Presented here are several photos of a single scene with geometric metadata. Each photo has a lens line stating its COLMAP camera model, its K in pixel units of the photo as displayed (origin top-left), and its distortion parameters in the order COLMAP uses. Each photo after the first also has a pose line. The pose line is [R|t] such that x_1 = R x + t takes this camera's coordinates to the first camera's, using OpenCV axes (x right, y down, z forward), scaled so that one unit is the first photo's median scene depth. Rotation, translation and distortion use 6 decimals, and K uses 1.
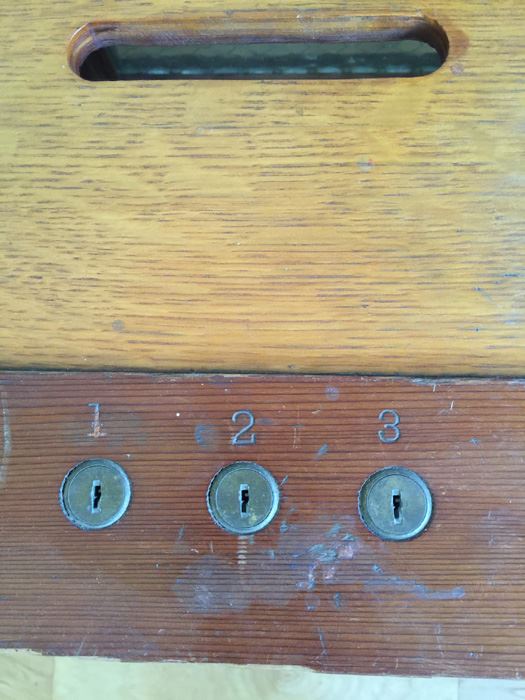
lens RADIAL K [[593.5, 0, 262.5], [0, 593.5, 350.0], [0, 0, 1]] dist [0.080434, -0.148844]
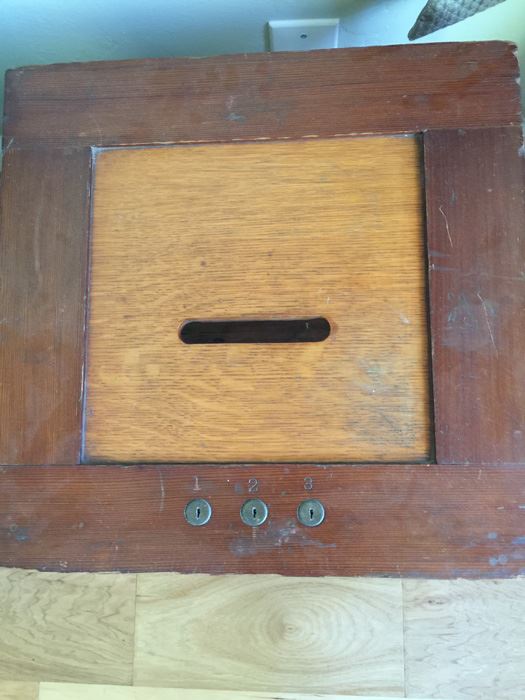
lens RADIAL K [[593.5, 0, 262.5], [0, 593.5, 350.0], [0, 0, 1]] dist [0.080434, -0.148844]
pose [[0.999223, -0.031932, -0.023090, 0.084292], [0.031509, 0.999333, -0.018457, -0.395271], [0.023664, 0.017715, 0.999563, -1.554347]]
